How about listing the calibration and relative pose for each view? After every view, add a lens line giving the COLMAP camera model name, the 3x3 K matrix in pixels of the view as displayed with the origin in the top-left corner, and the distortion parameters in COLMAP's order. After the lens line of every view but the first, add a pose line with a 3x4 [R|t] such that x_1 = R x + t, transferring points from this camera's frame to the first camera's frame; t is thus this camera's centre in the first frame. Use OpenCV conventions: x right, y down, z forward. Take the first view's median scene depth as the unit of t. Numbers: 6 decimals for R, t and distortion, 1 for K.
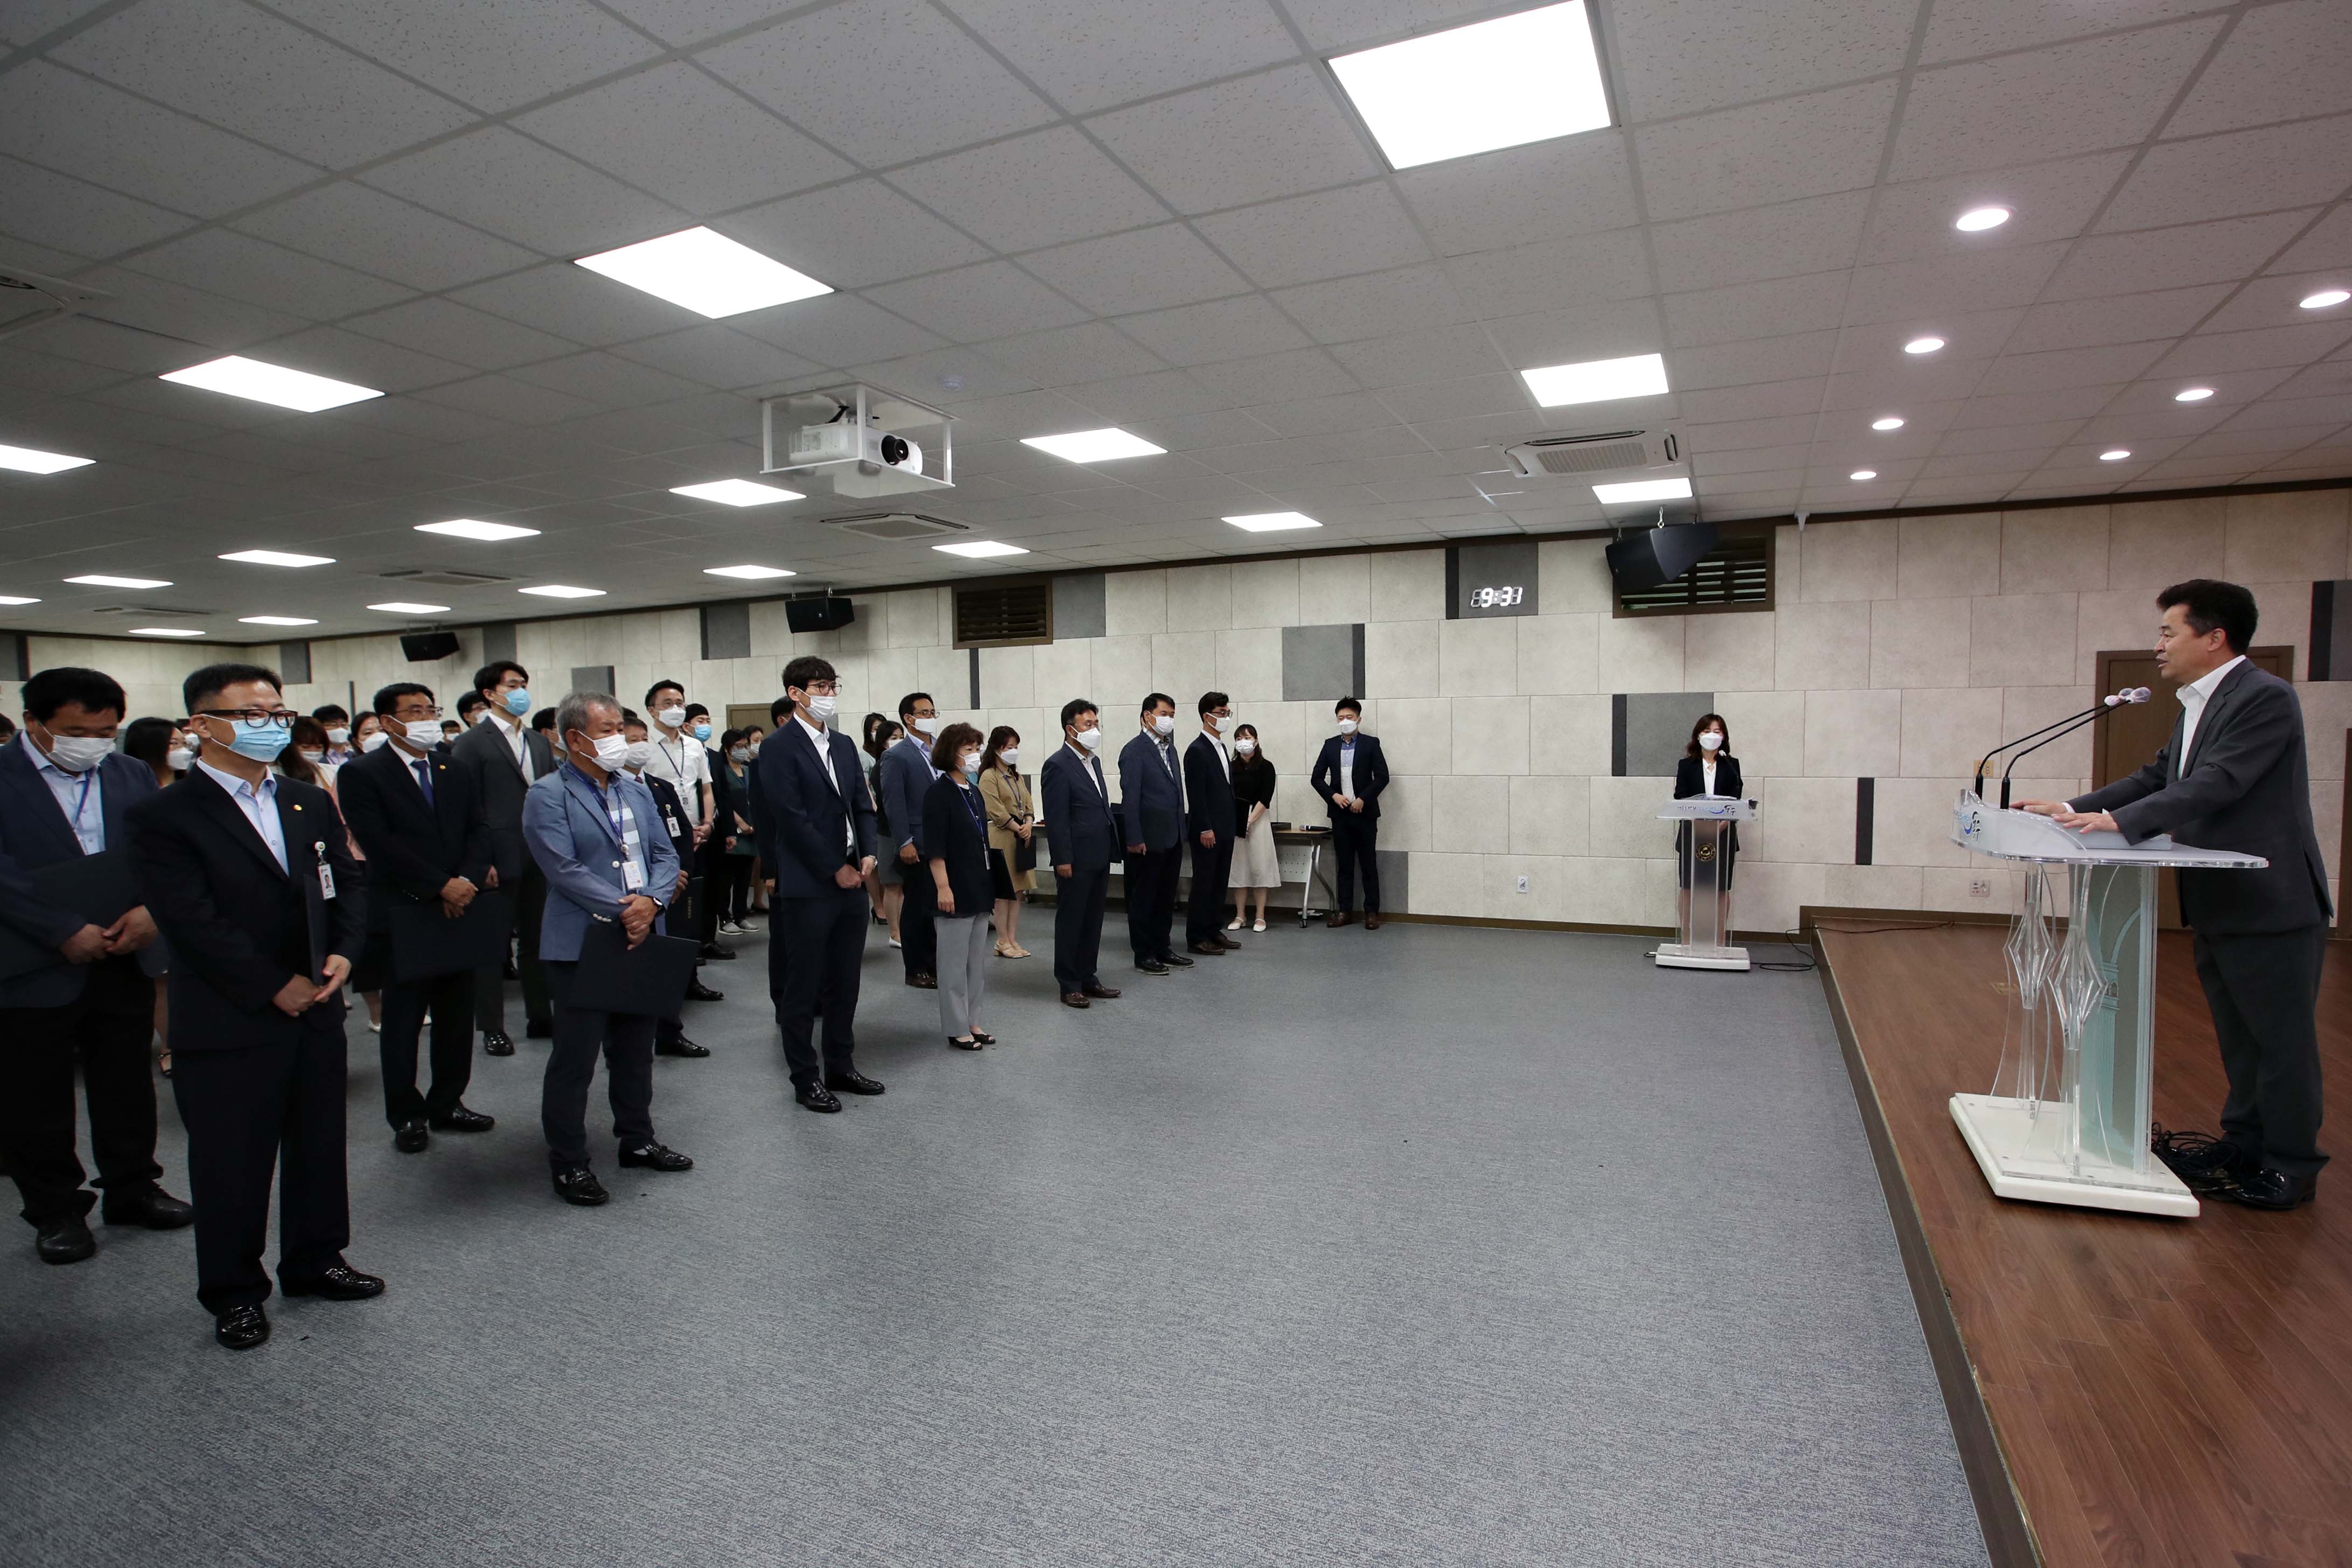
lens RADIAL K [[1153.4, 0, 1261.9], [0, 1153.4, 766.9], [0, 0, 1]] dist [-0.078549, 0.041647]
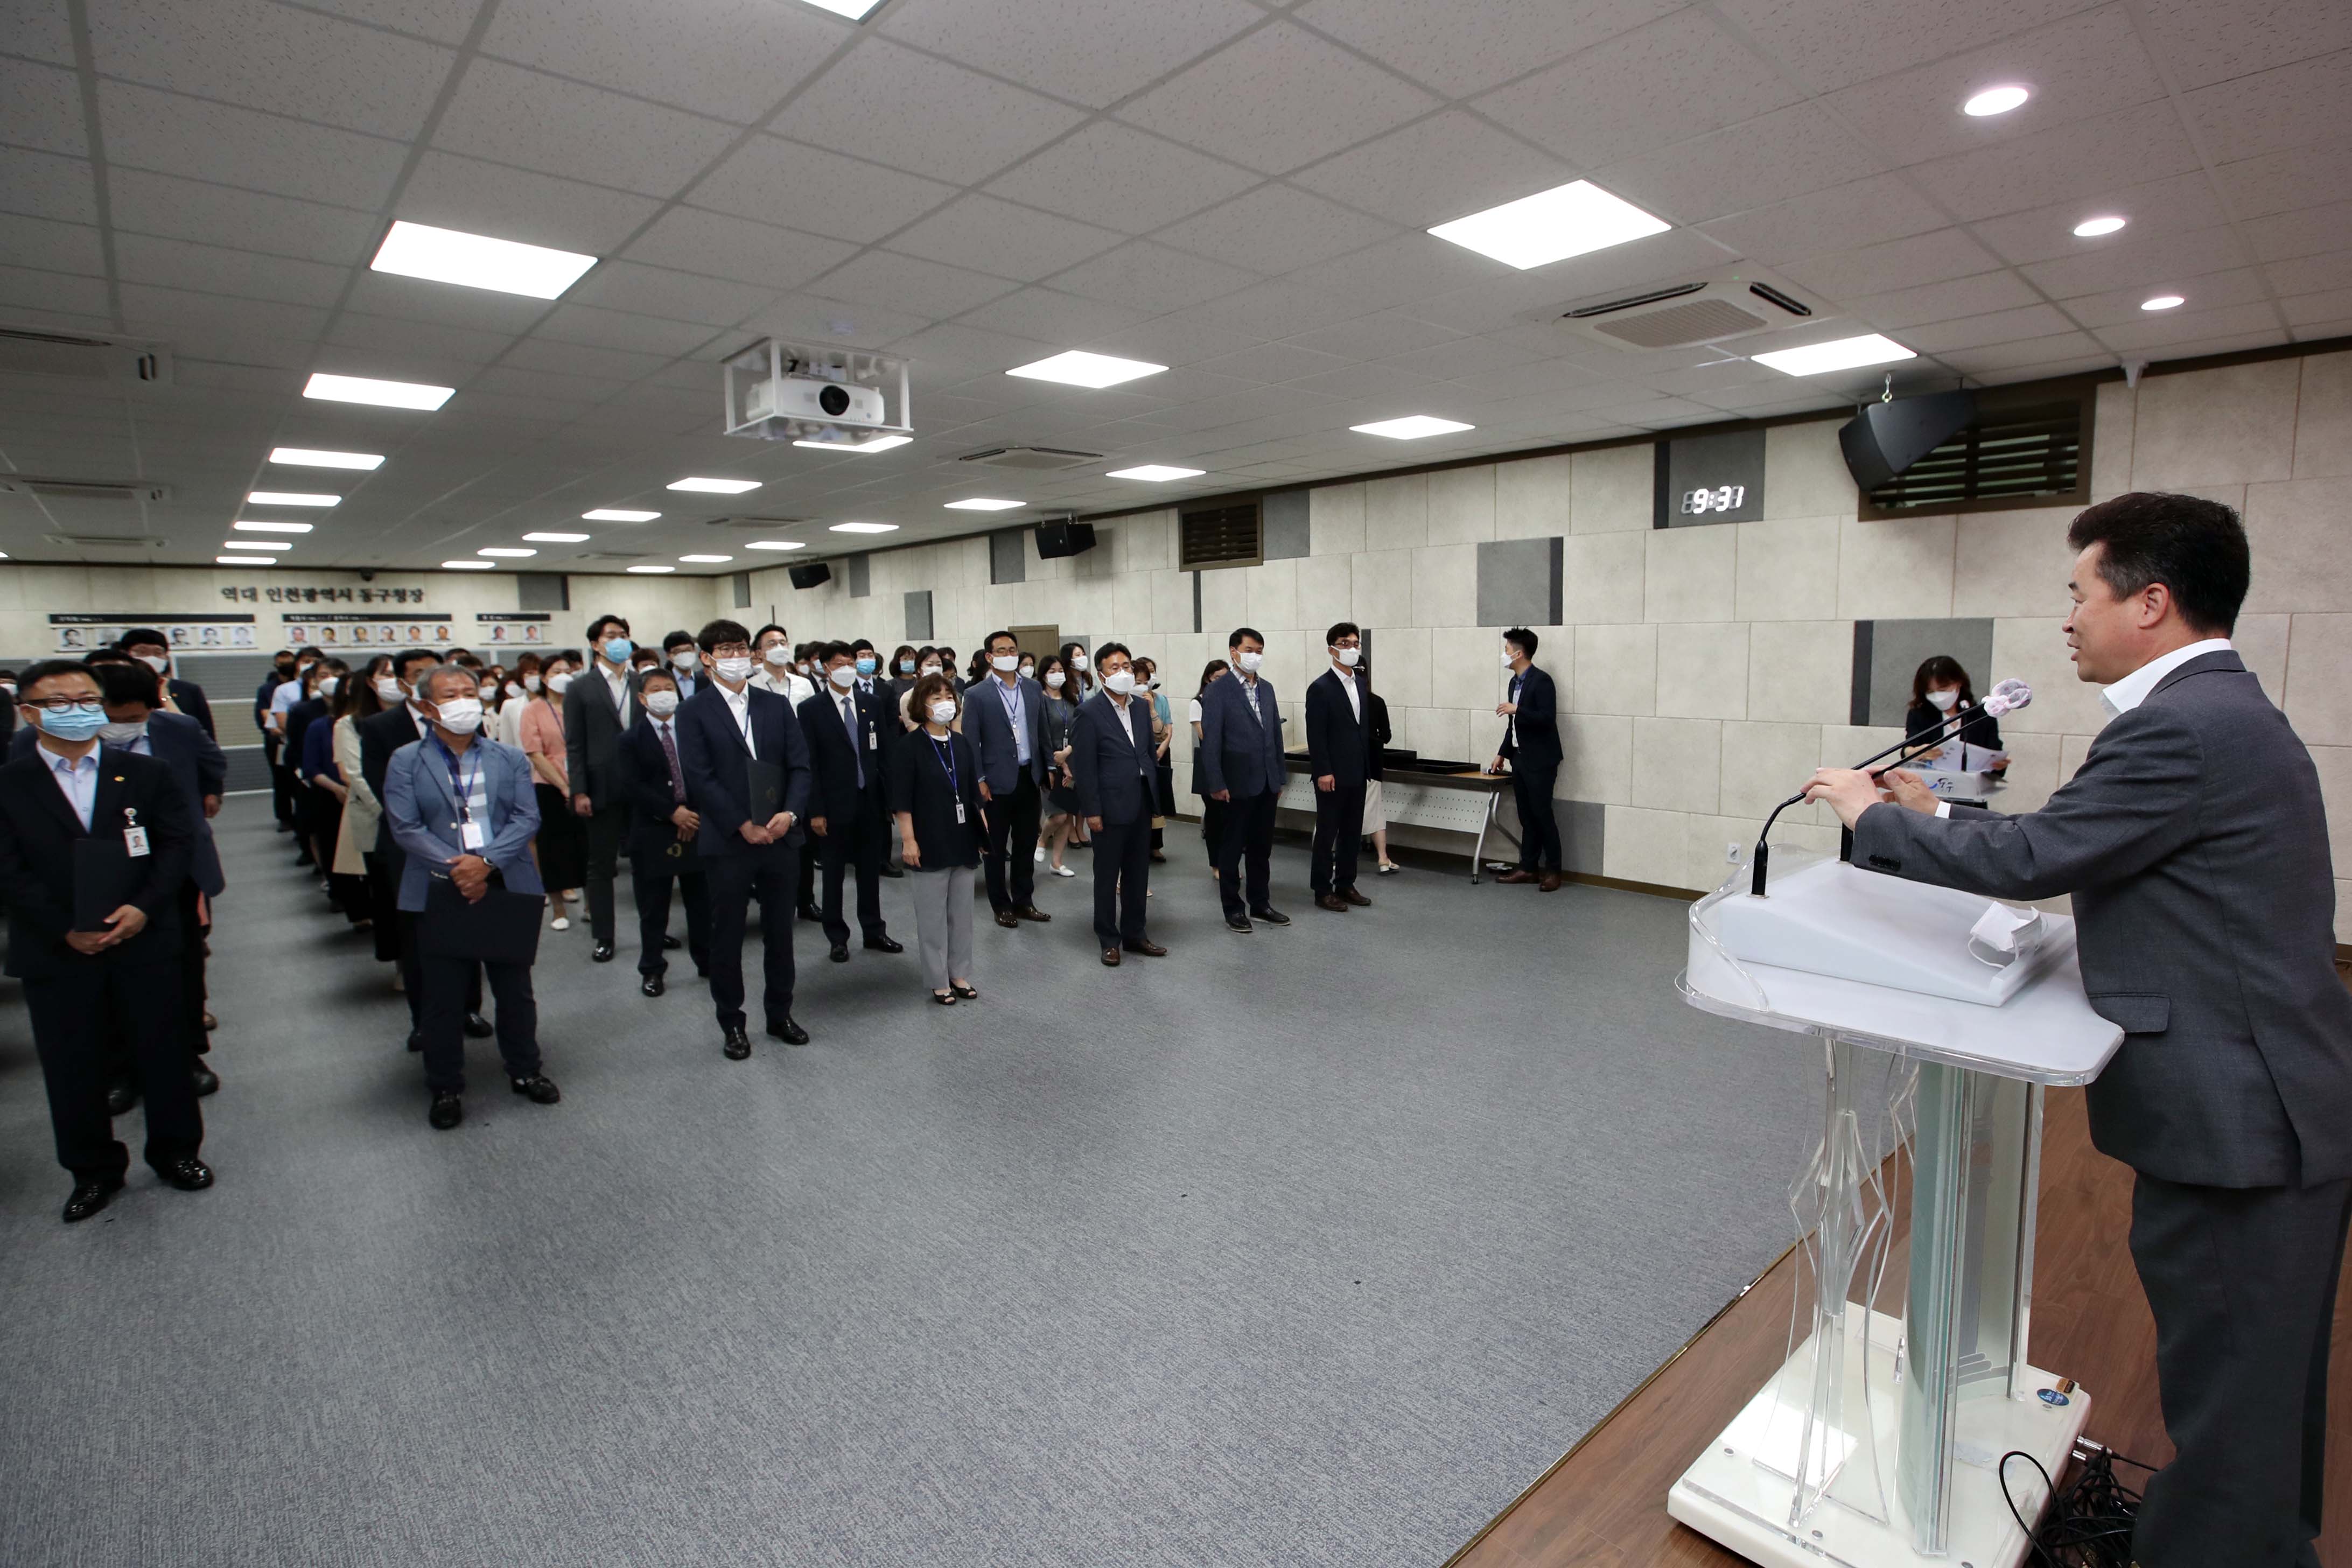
lens RADIAL K [[1153.4, 0, 1261.9], [0, 1153.4, 766.9], [0, 0, 1]] dist [-0.078549, 0.041647]
pose [[0.923799, 0.039859, -0.380797, 0.230380], [-0.006845, 0.996127, 0.087661, -0.029141], [0.382817, -0.078375, 0.920494, 0.128404]]
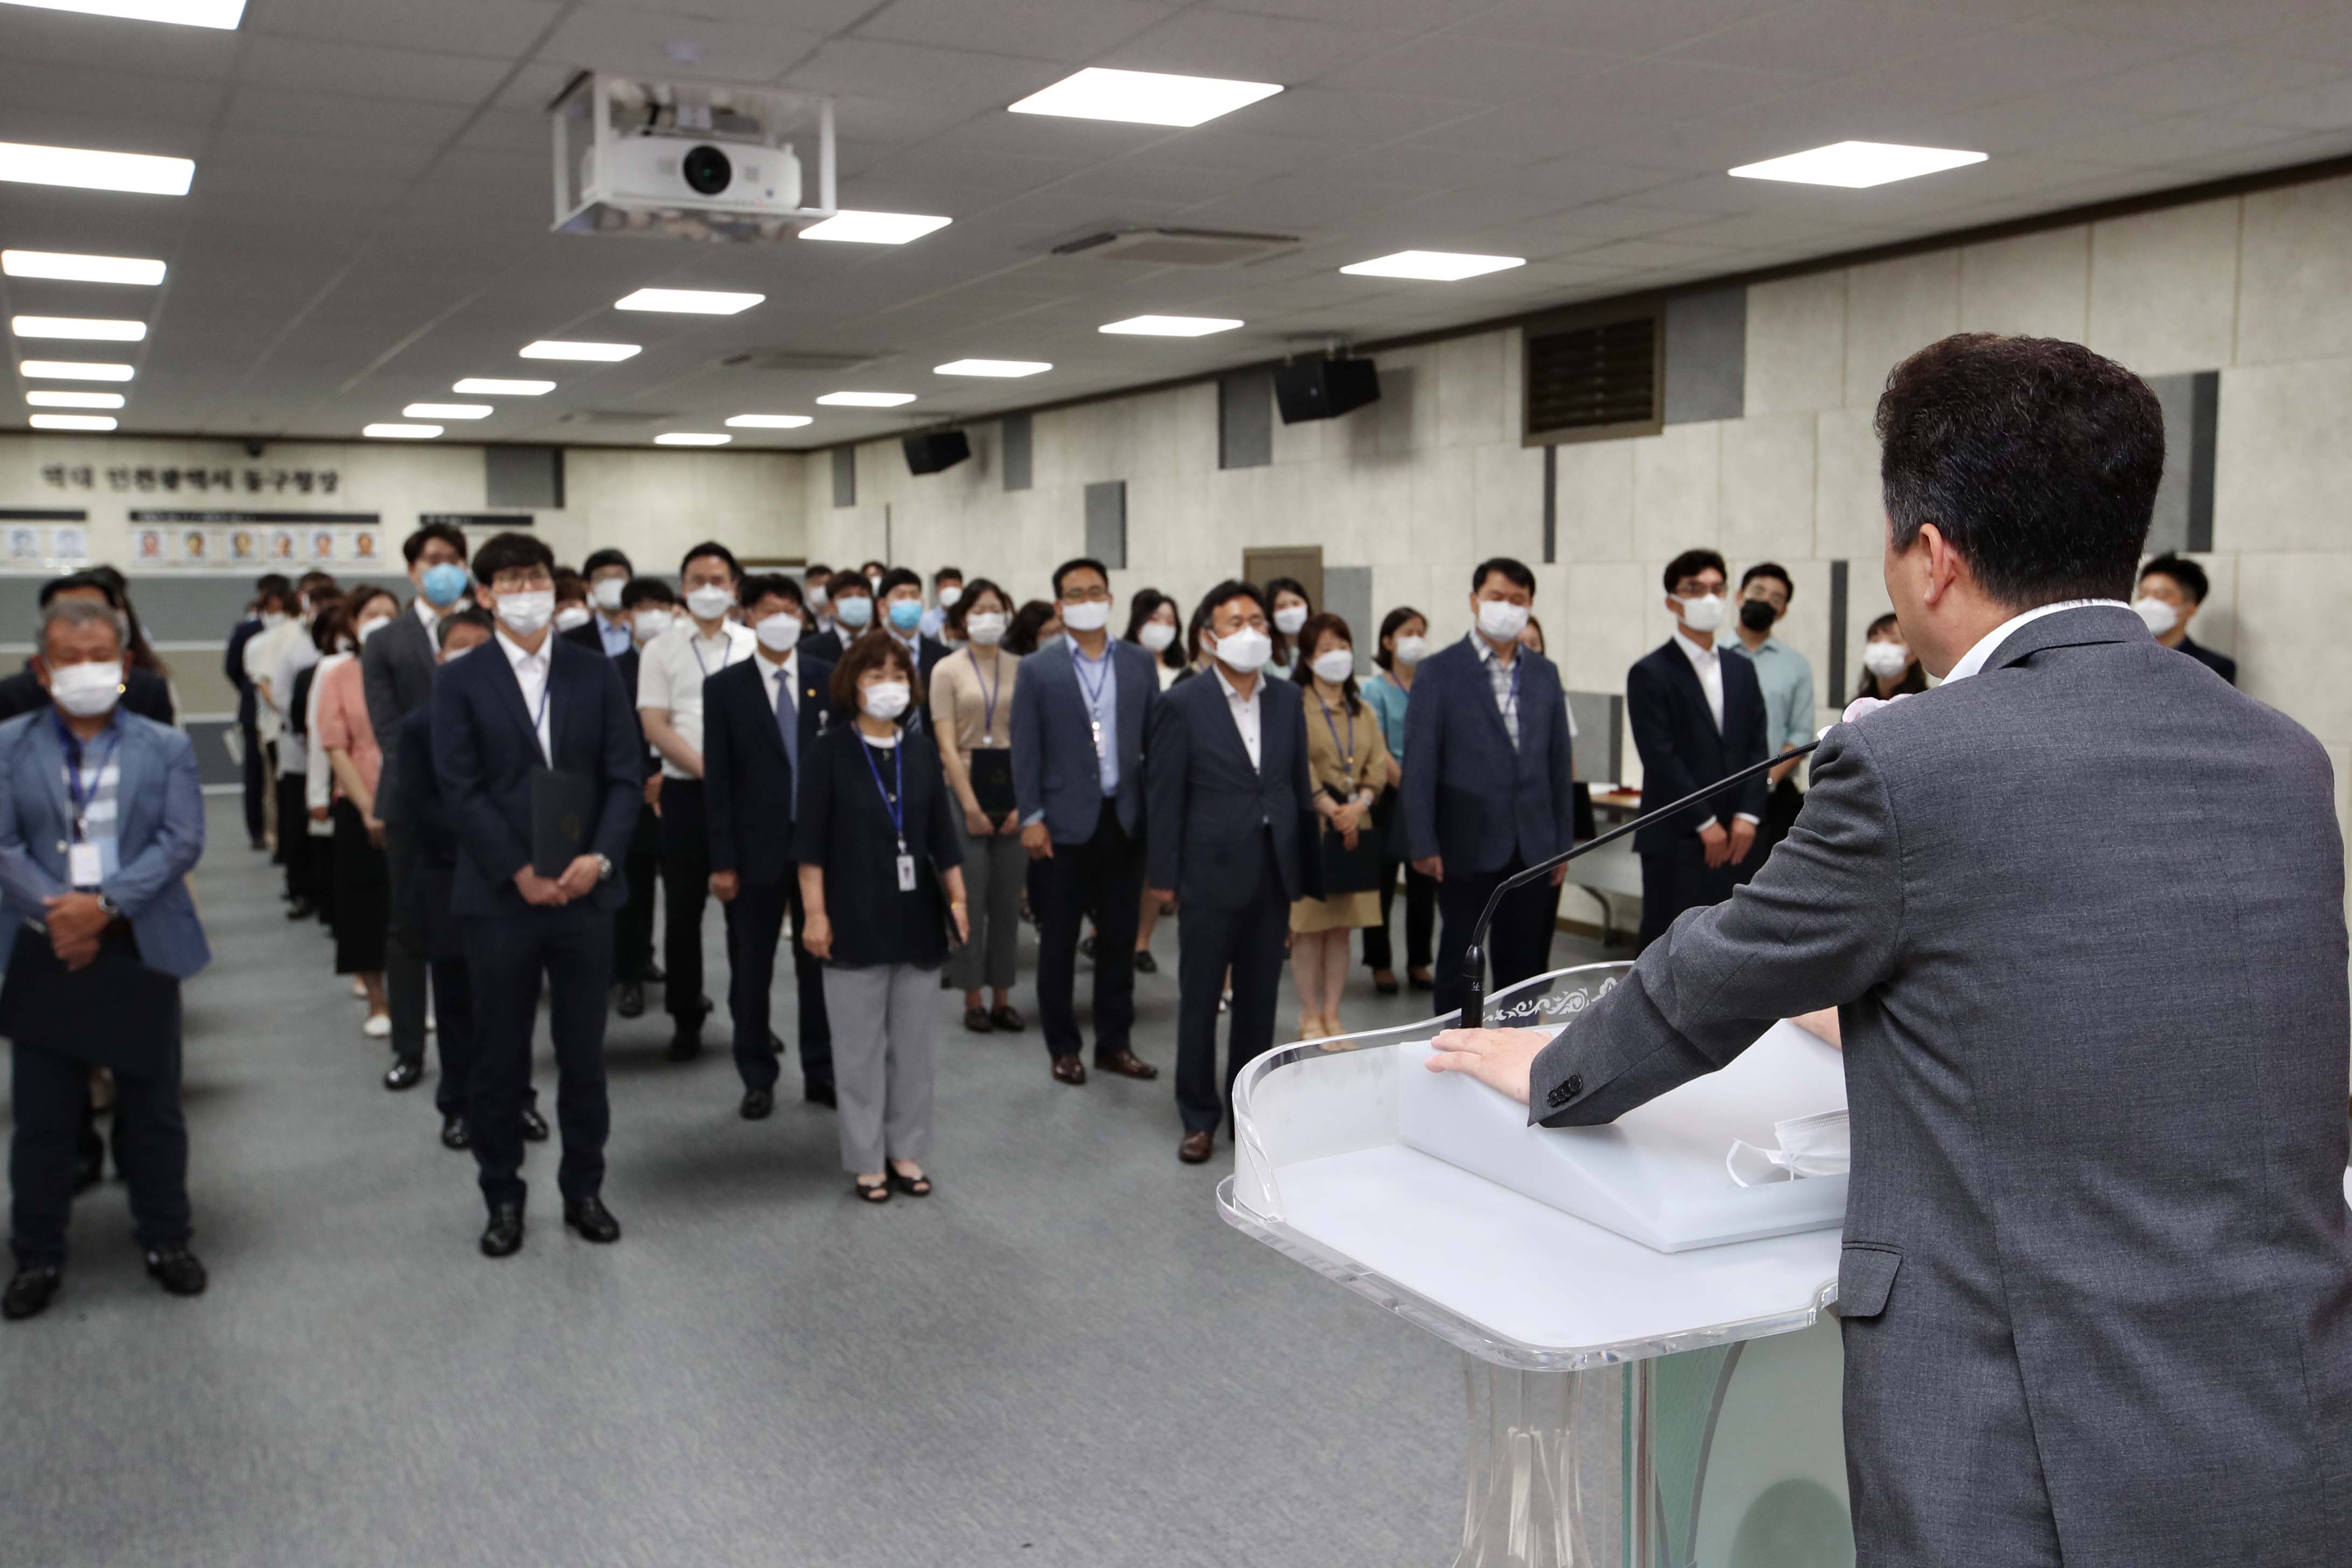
lens RADIAL K [[2240.8, 0, 1229.4], [0, 2240.8, 783.0], [0, 0, 1]] dist [-0.019233, 0.141862]
pose [[0.768513, 0.067118, -0.636305, 0.366399], [-0.023705, 0.996787, 0.076512, -0.032926], [0.639395, -0.043717, 0.767634, 0.160478]]
